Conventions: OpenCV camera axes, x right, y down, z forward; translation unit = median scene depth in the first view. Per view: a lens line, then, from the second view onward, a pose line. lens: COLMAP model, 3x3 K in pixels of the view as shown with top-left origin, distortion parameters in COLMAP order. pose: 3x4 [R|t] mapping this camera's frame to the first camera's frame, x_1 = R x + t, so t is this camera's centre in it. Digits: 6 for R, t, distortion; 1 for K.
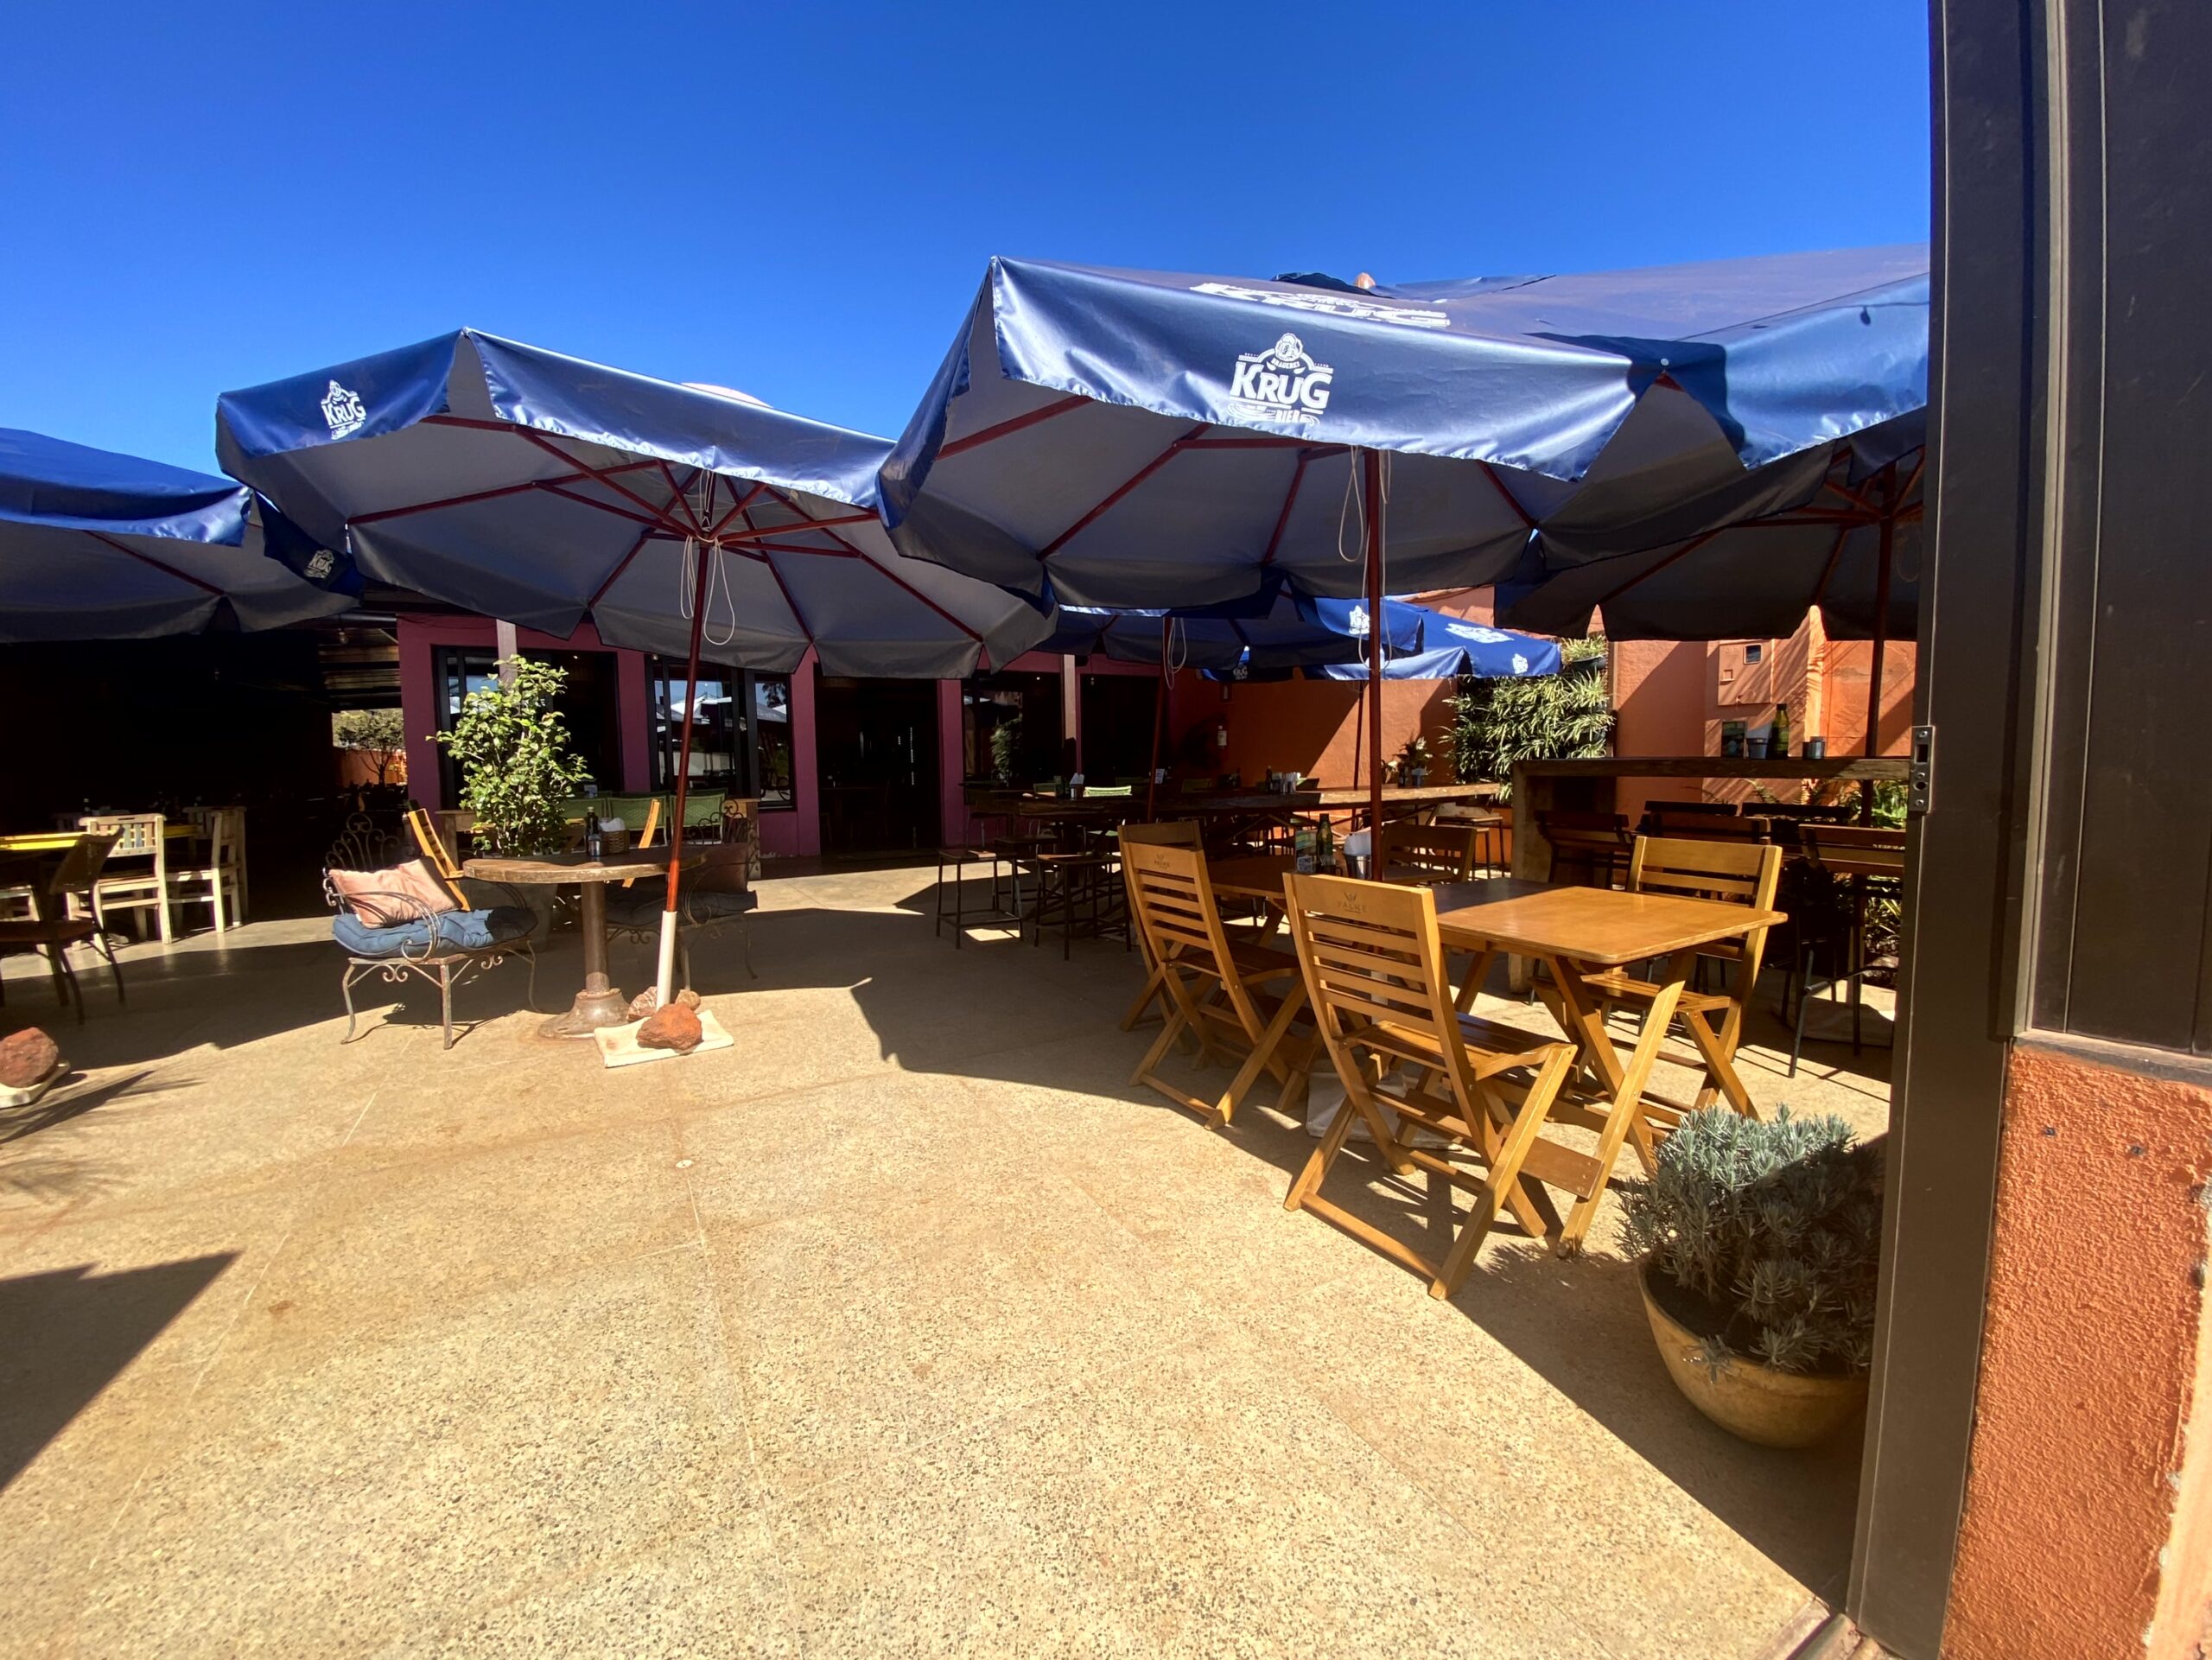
lens RADIAL K [[808.6, 0, 1106.0], [0, 808.6, 830.0], [0, 0, 1]] dist [-0.045446, 0.000132]
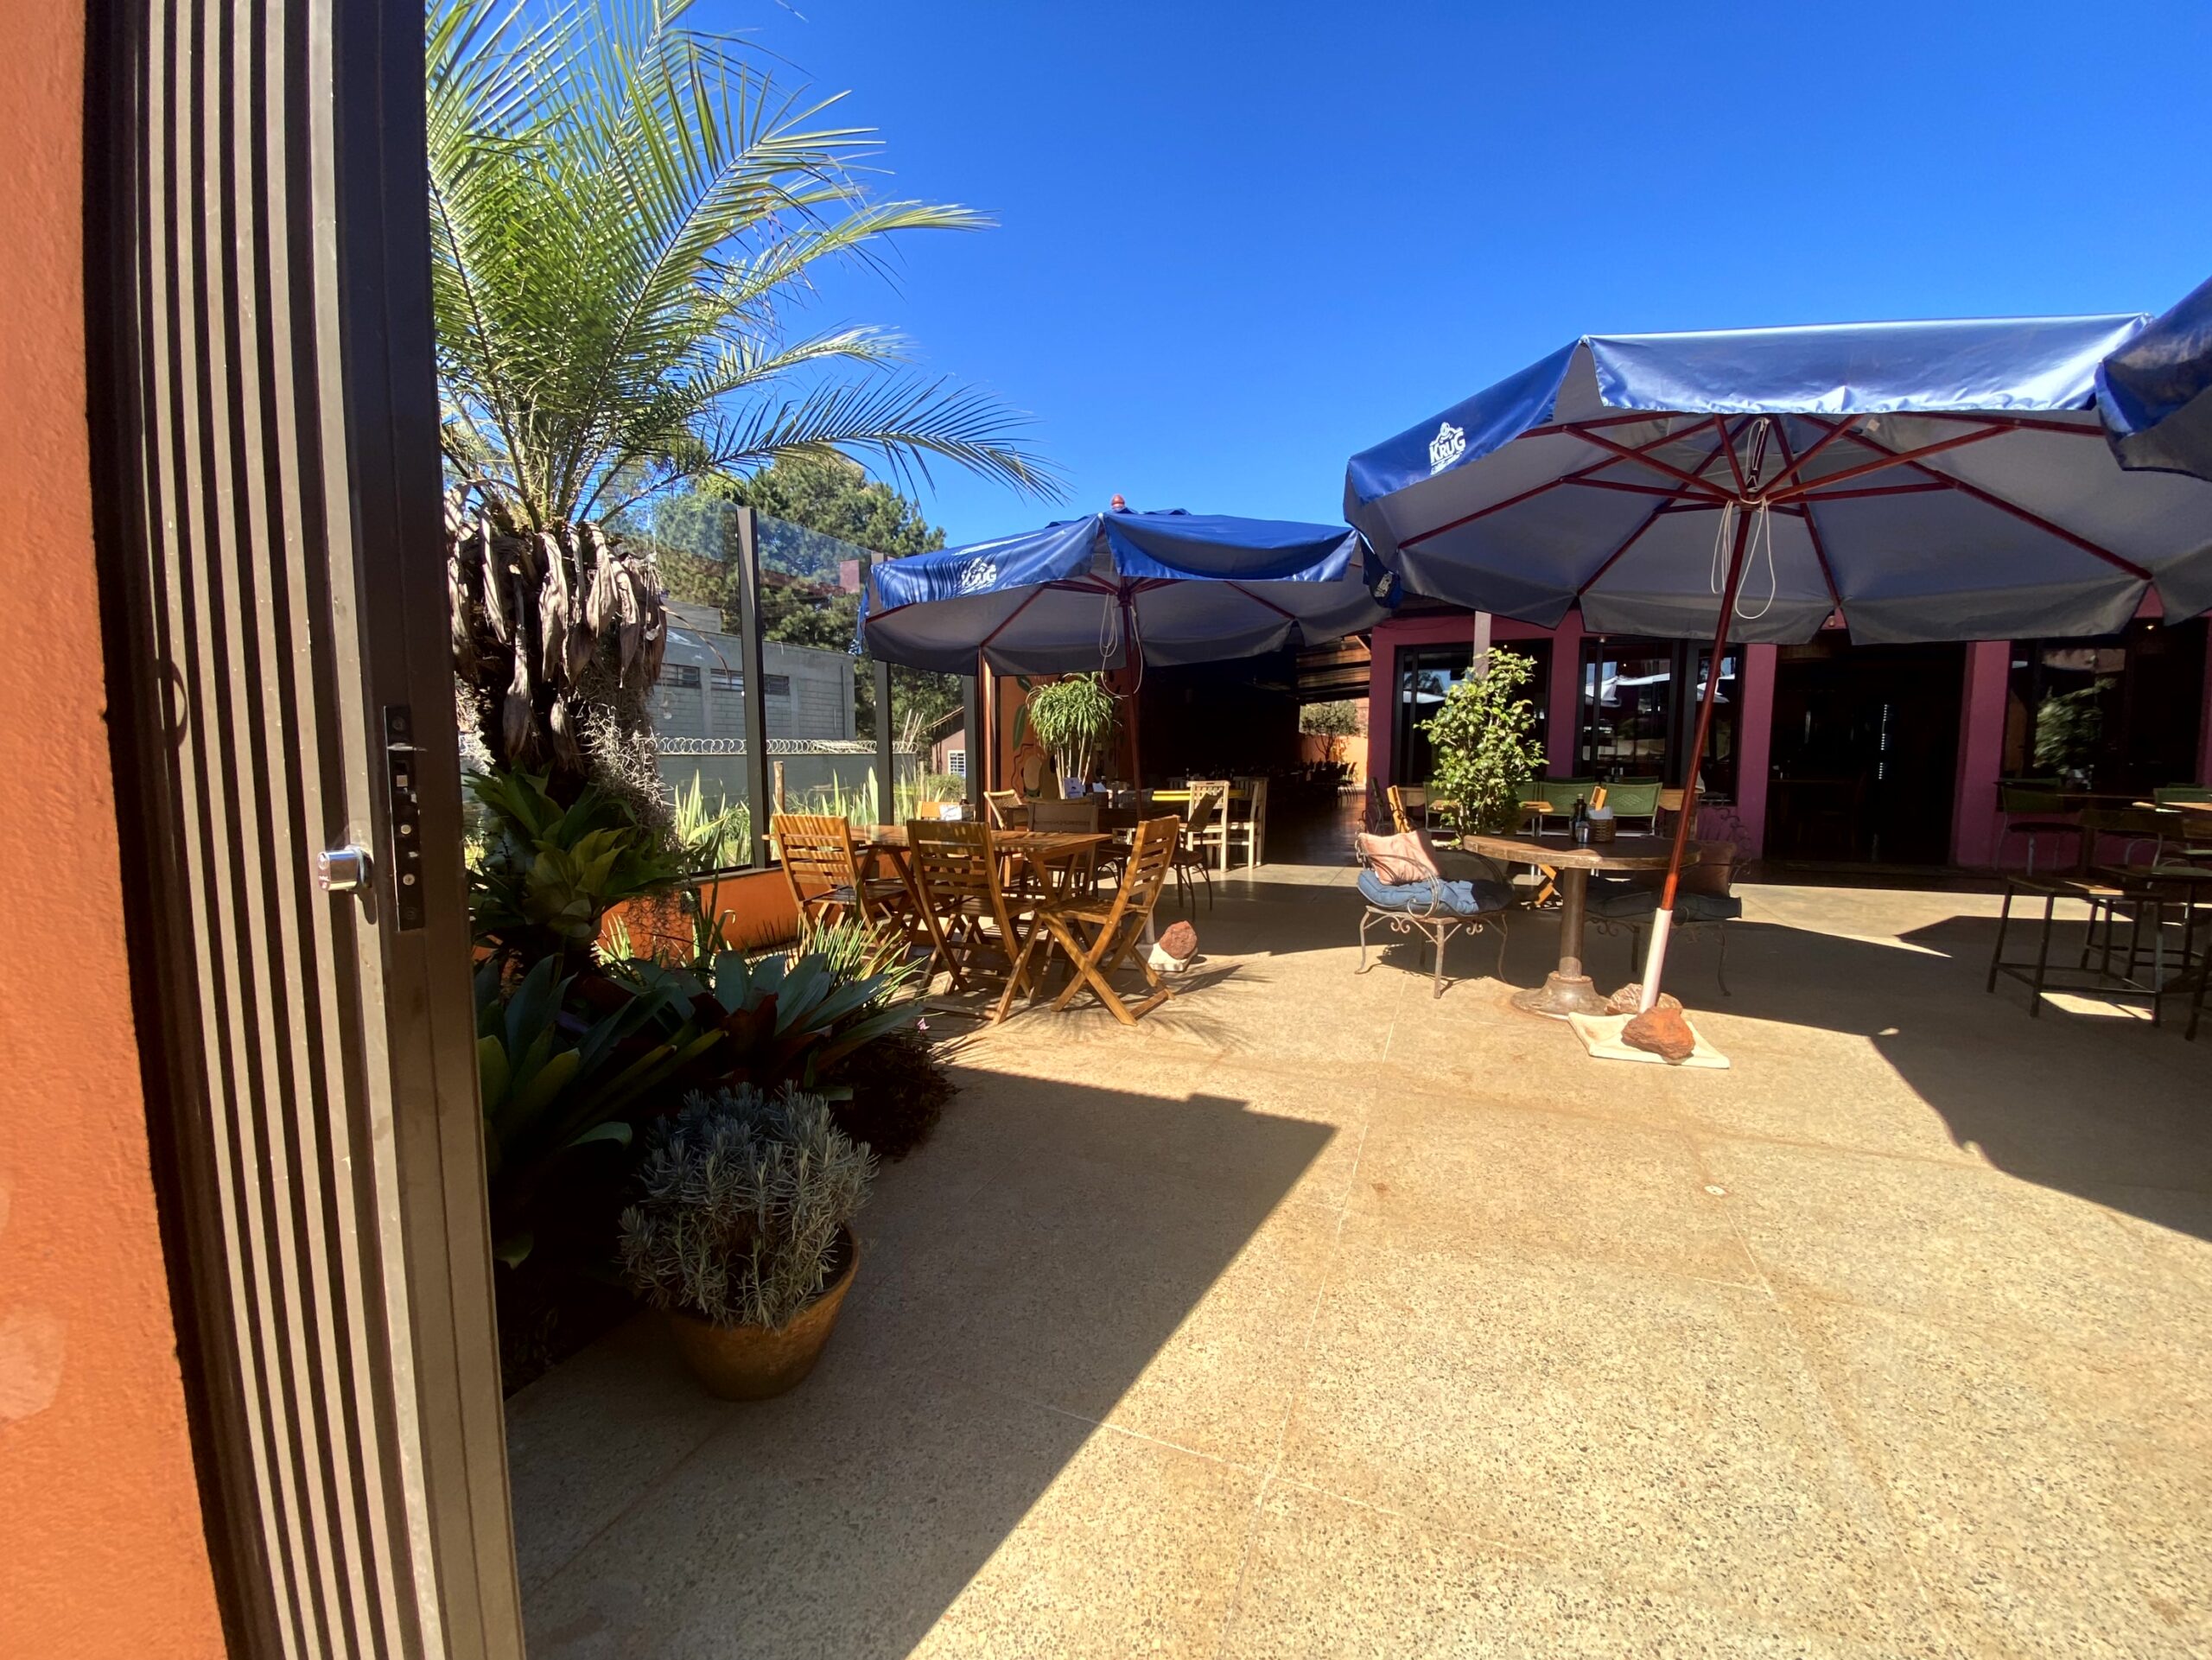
lens RADIAL K [[808.6, 0, 1106.0], [0, 808.6, 830.0], [0, 0, 1]] dist [-0.045446, 0.000132]
pose [[0.580420, 0.085829, -0.809782, -0.190230], [-0.068419, 0.996054, 0.056531, 0.001070], [0.811438, 0.022593, 0.584002, -0.086749]]
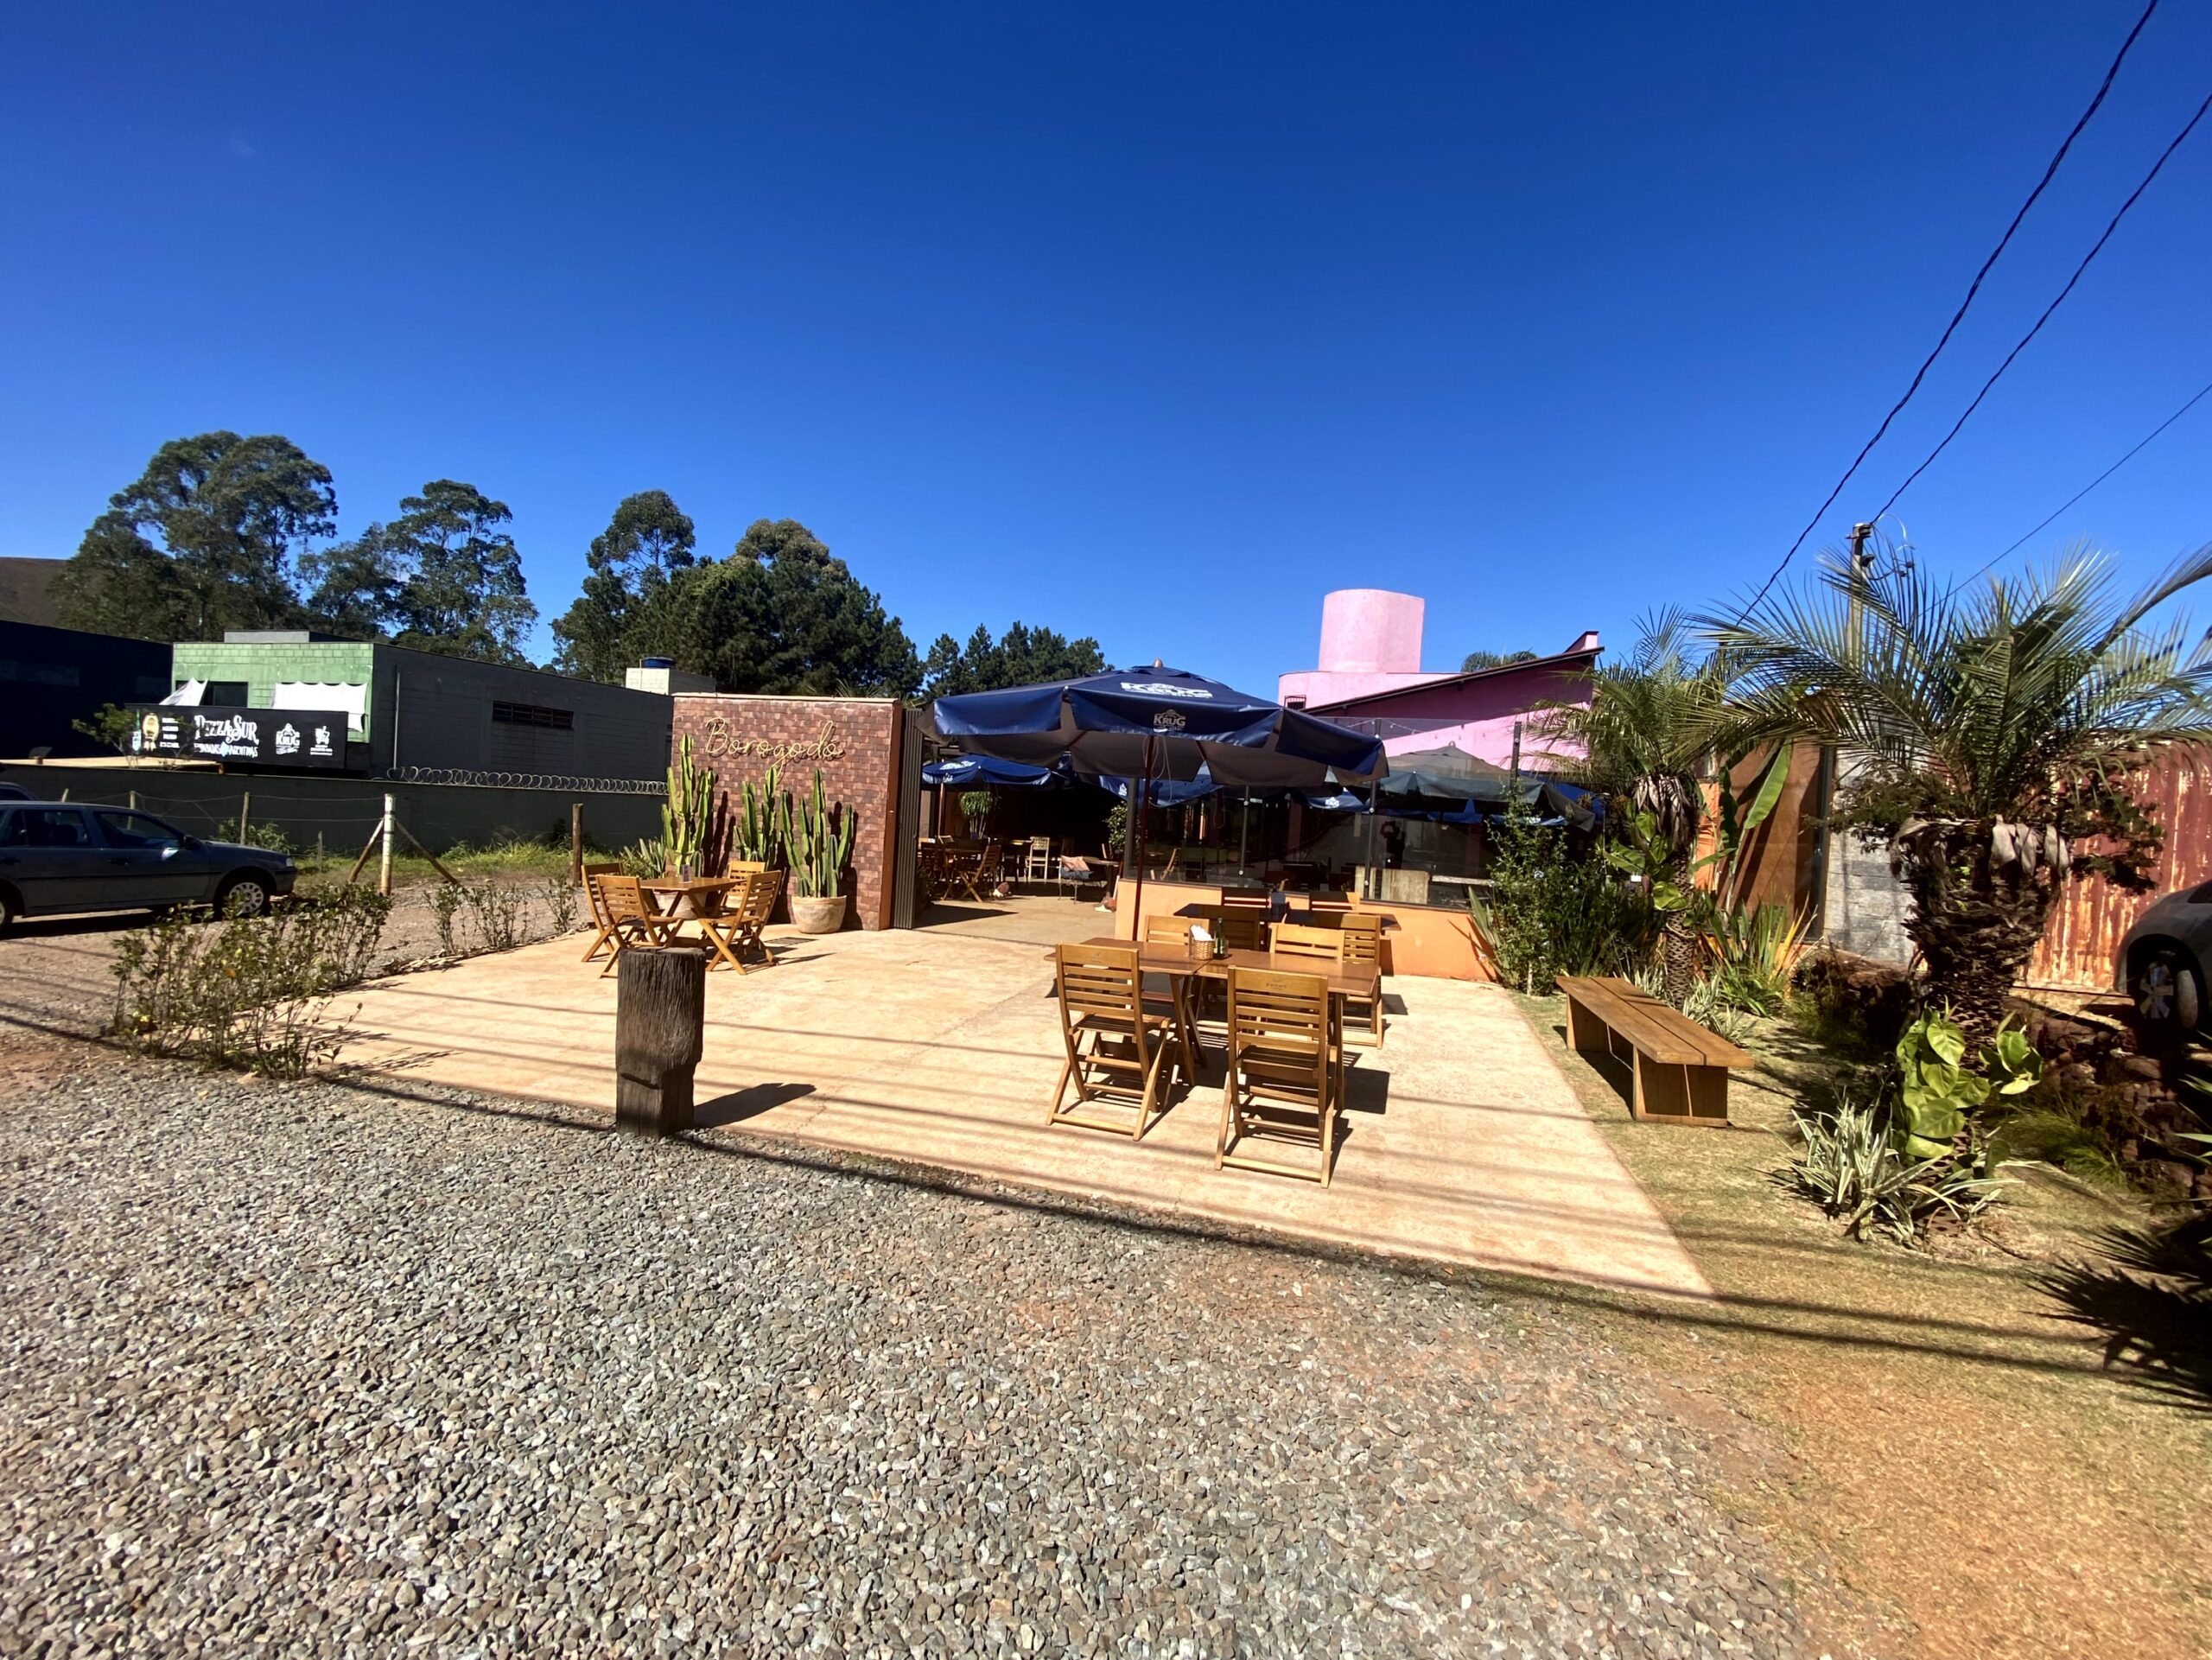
lens RADIAL K [[808.6, 0, 1106.0], [0, 808.6, 830.0], [0, 0, 1]] dist [-0.045446, 0.000132]
pose [[0.644353, 0.062913, -0.762136, 1.756199], [-0.118557, 0.992779, -0.018282, -0.023589], [0.755482, 0.102137, 0.647159, -1.206805]]
